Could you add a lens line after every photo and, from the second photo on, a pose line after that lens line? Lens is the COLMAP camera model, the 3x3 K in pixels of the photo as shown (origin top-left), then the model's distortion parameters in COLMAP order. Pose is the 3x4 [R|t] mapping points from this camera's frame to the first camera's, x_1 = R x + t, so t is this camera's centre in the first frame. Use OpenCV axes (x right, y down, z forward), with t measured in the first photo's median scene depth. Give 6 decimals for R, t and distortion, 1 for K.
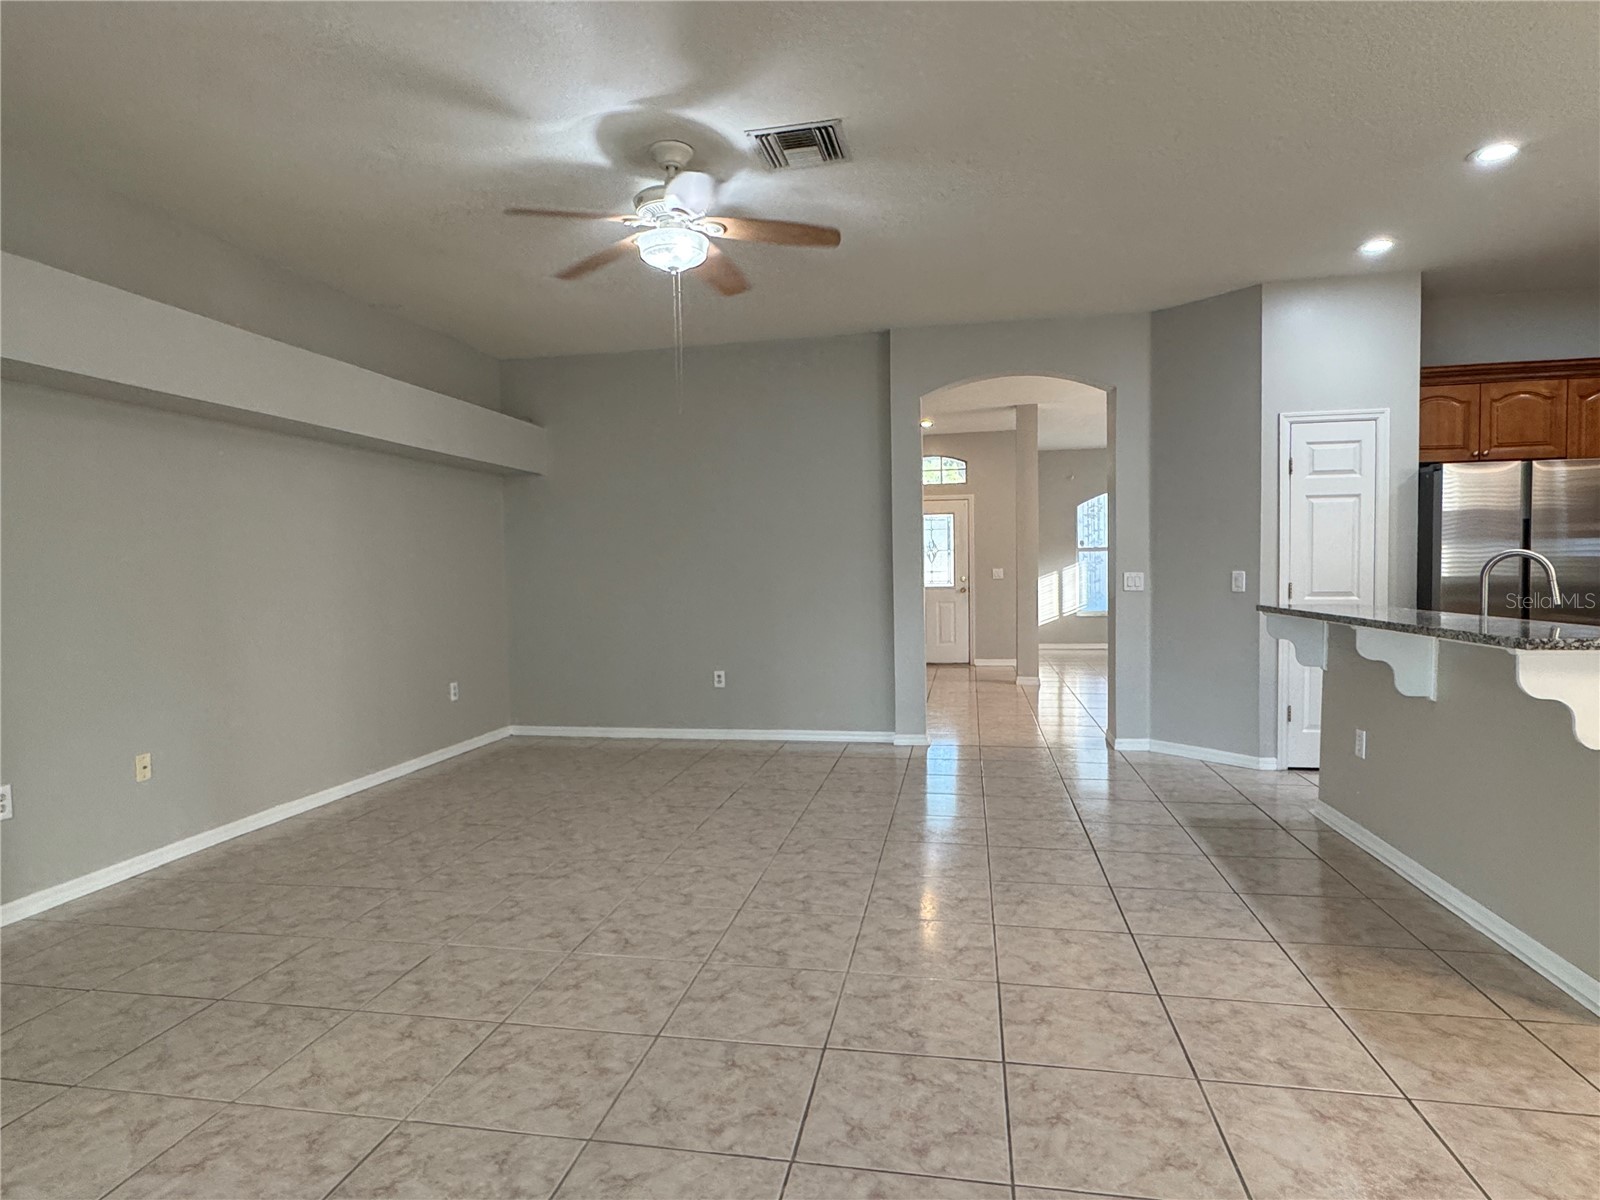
lens RADIAL K [[914.0, 0, 791.6], [0, 914.0, 607.1], [0, 0, 1]] dist [-0.002938, 0.001708]
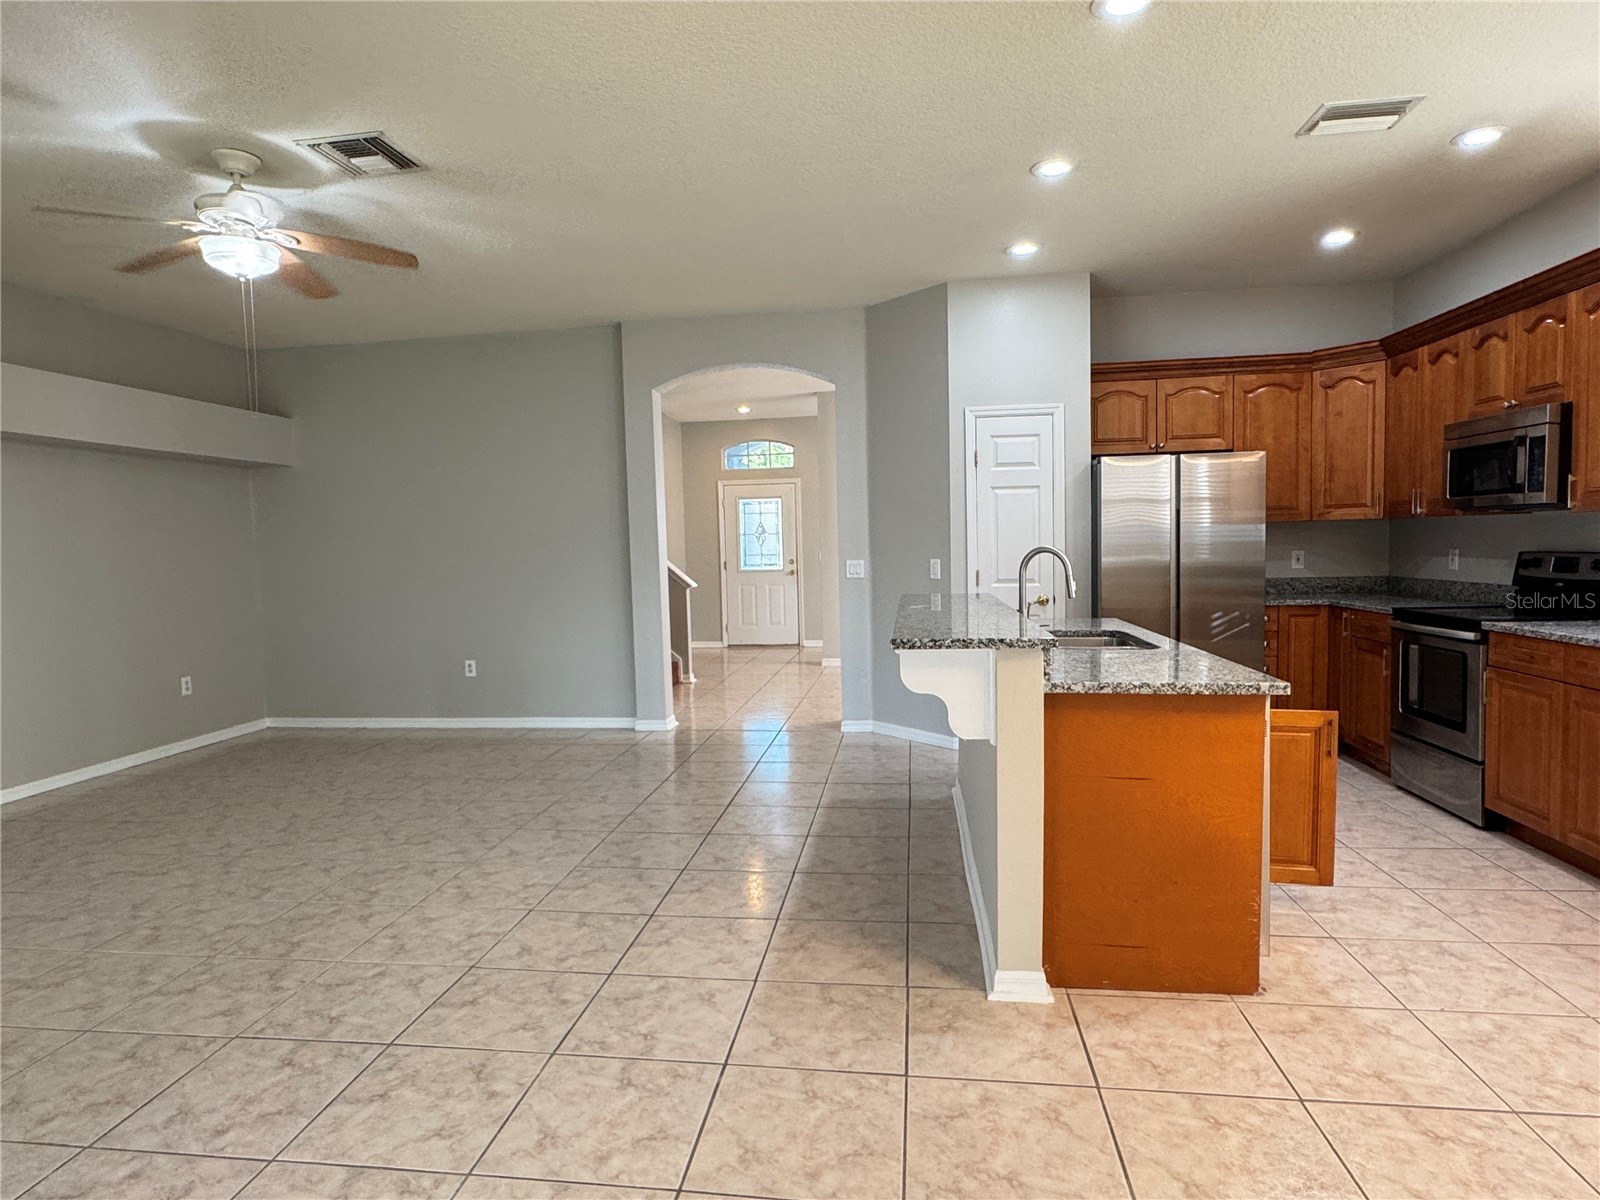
lens RADIAL K [[914.0, 0, 791.3], [0, 914.0, 602.2], [0, 0, 1]] dist [-0.002938, 0.001708]
pose [[0.998403, -0.012251, 0.055150, 0.330982], [0.011130, 0.999726, 0.020582, -0.017150], [-0.055387, -0.019935, 0.998266, -0.040299]]
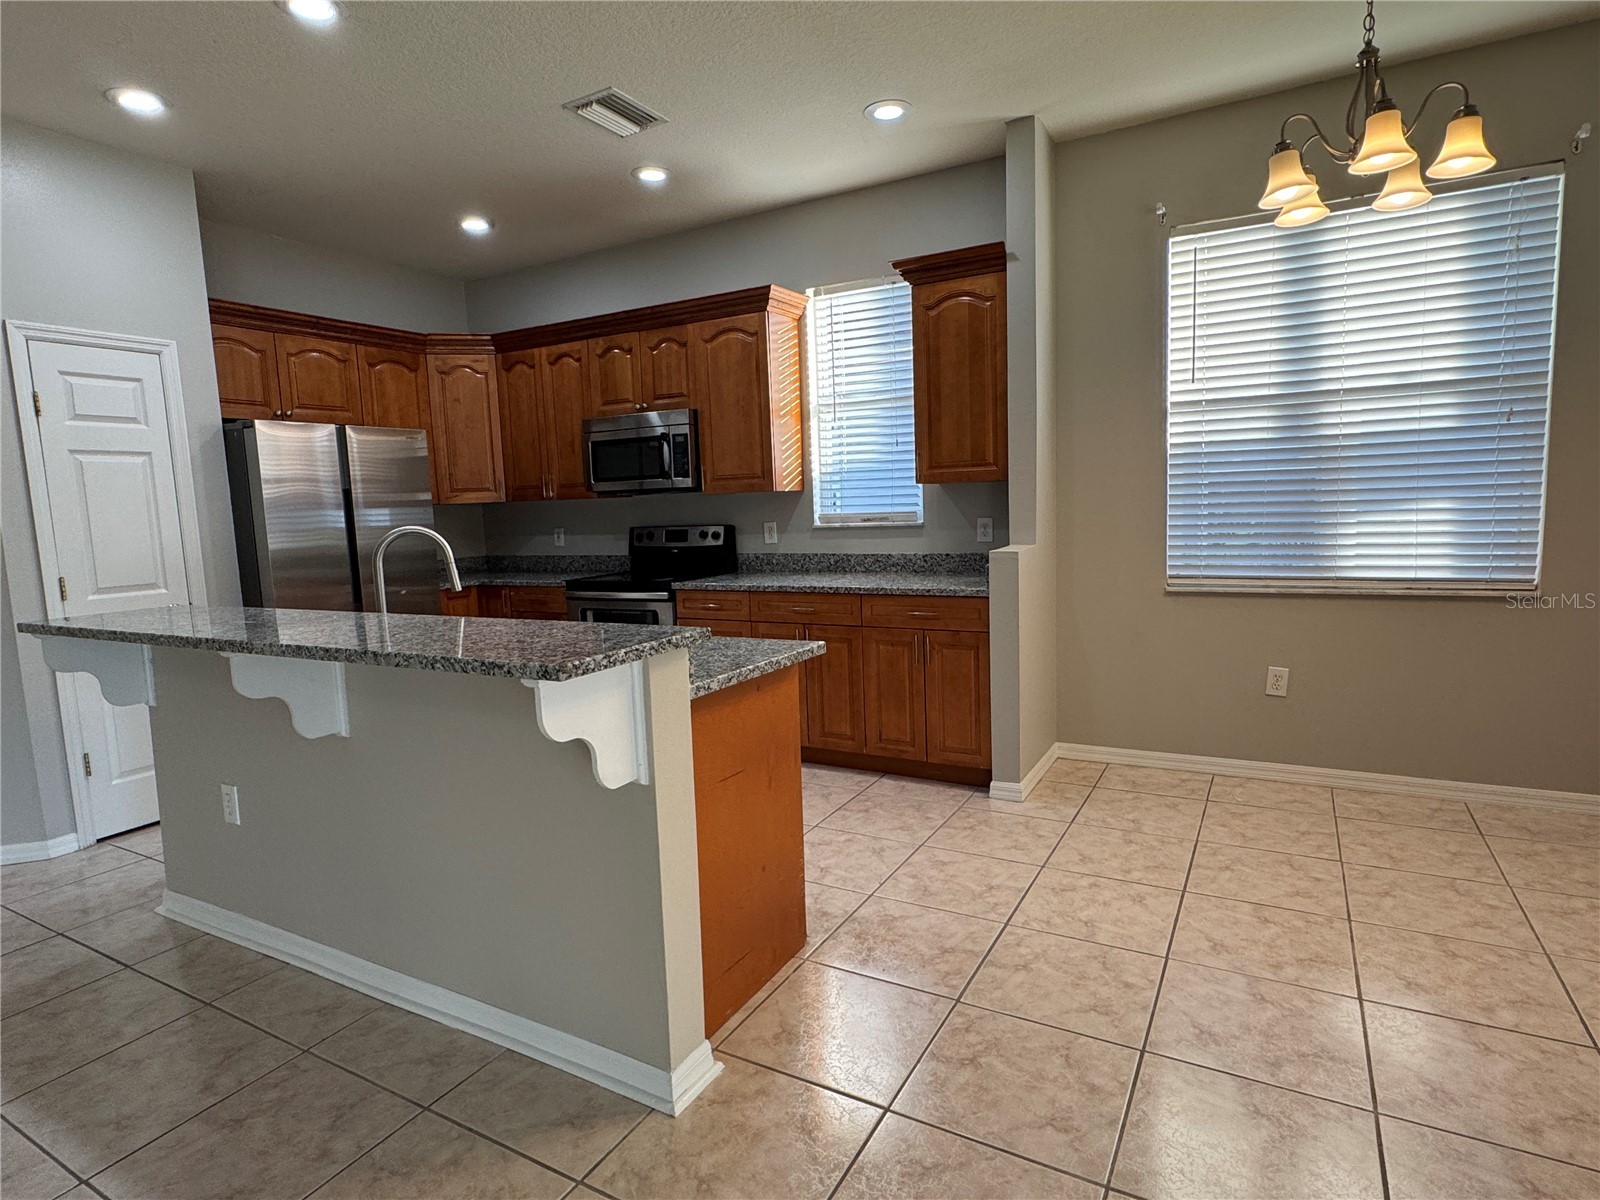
lens RADIAL K [[853.4, 0, 799.0], [0, 853.4, 600.6], [0, 0, 1]] dist [-0.003999, 0.002730]
pose [[0.317457, -0.106749, 0.942245, 0.143980], [0.074928, 0.993361, 0.087296, -0.028596], [-0.945308, 0.042888, 0.323348, 0.330385]]
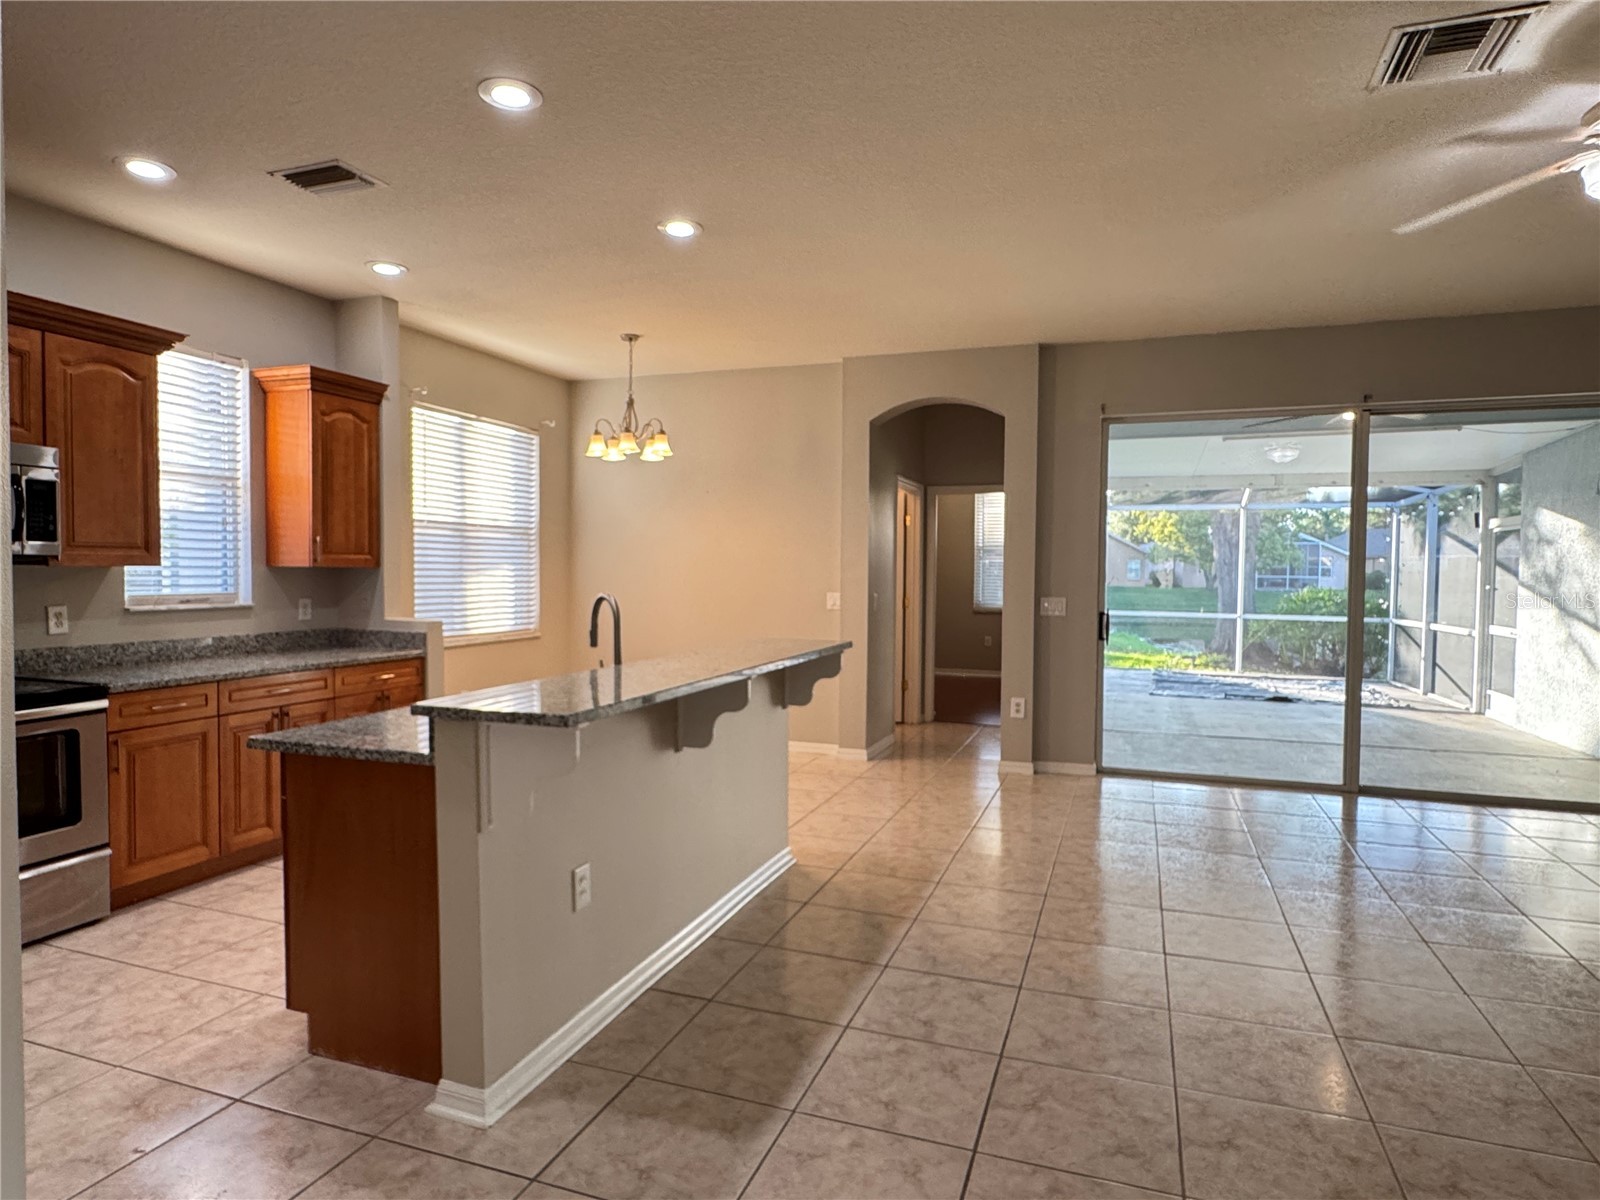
lens RADIAL K [[914.0, 0, 794.8], [0, 914.0, 602.1], [0, 0, 1]] dist [-0.002938, 0.001708]
pose [[-0.985994, 0.003611, 0.166743, 0.326532], [0.016573, 0.996939, 0.076413, -0.094309], [-0.165957, 0.078106, -0.983035, 1.455776]]
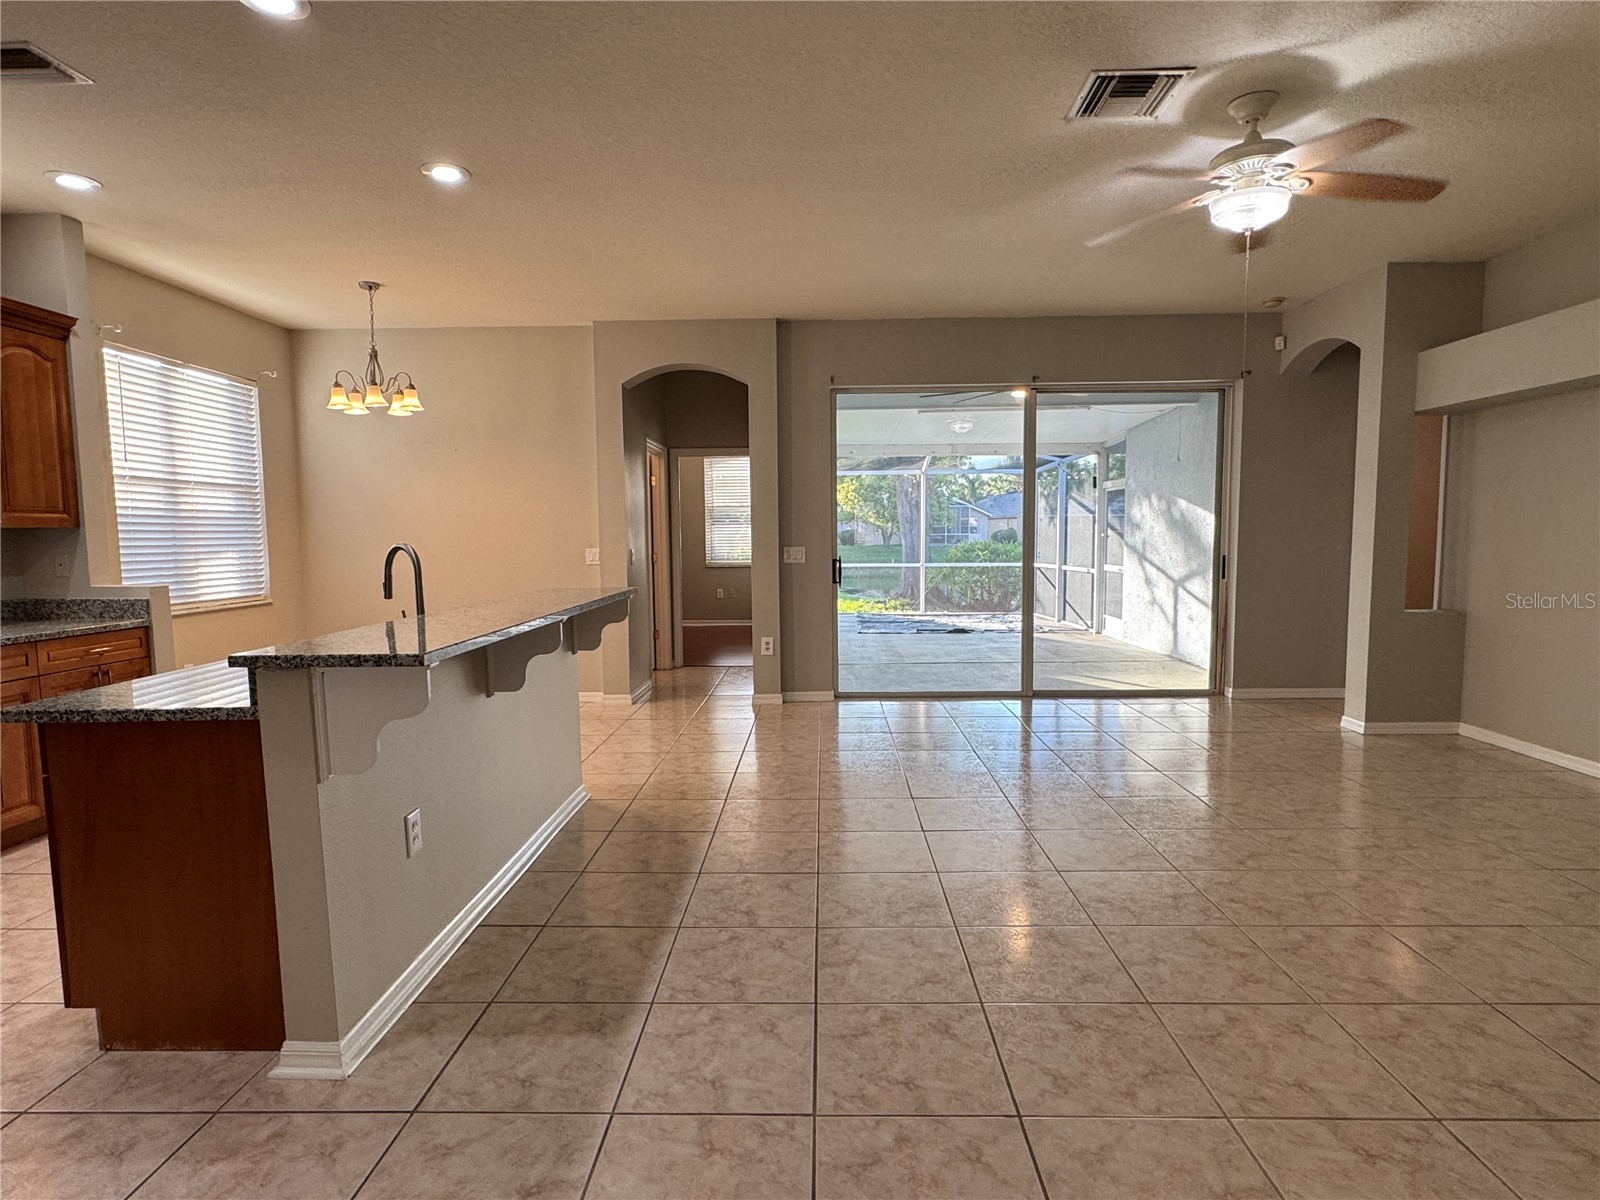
lens RADIAL K [[853.4, 0, 795.7], [0, 853.4, 604.7], [0, 0, 1]] dist [-0.003999, 0.002730]
pose [[-0.987233, 0.040797, -0.153971, 0.397625], [0.020853, 0.991427, 0.128990, -0.079707], [0.157914, 0.124132, -0.979620, 1.472645]]
